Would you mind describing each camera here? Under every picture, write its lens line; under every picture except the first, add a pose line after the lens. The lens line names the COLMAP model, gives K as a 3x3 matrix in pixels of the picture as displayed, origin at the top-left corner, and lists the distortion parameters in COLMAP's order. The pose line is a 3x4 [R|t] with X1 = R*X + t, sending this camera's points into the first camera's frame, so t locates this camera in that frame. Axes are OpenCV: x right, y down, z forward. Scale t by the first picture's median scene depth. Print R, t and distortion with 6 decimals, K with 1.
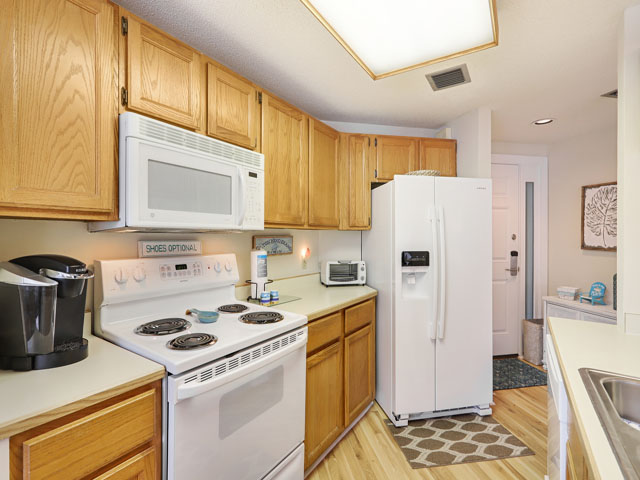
lens RADIAL K [[306.3, 0, 320.2], [0, 306.3, 237.5], [0, 0, 1]] dist [-0.002473, -0.000148]
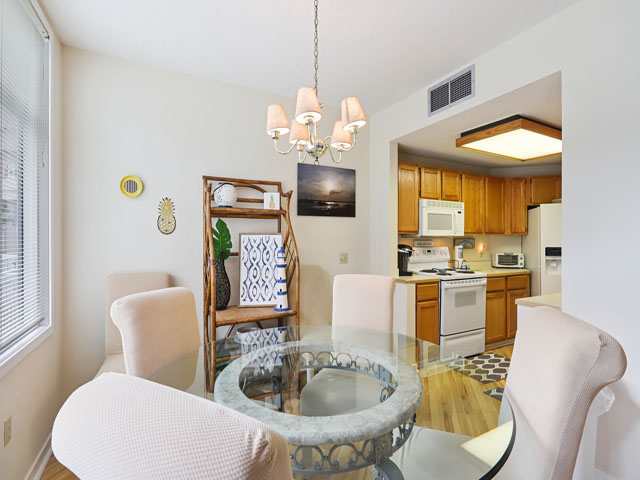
lens RADIAL K [[306.3, 0, 319.2], [0, 306.3, 236.9], [0, 0, 1]] dist [-0.002473, -0.000148]
pose [[0.875313, -0.003749, -0.483542, -0.023403], [0.000488, 0.999976, -0.006870, -0.002949], [0.483556, 0.005778, 0.875294, -1.266083]]
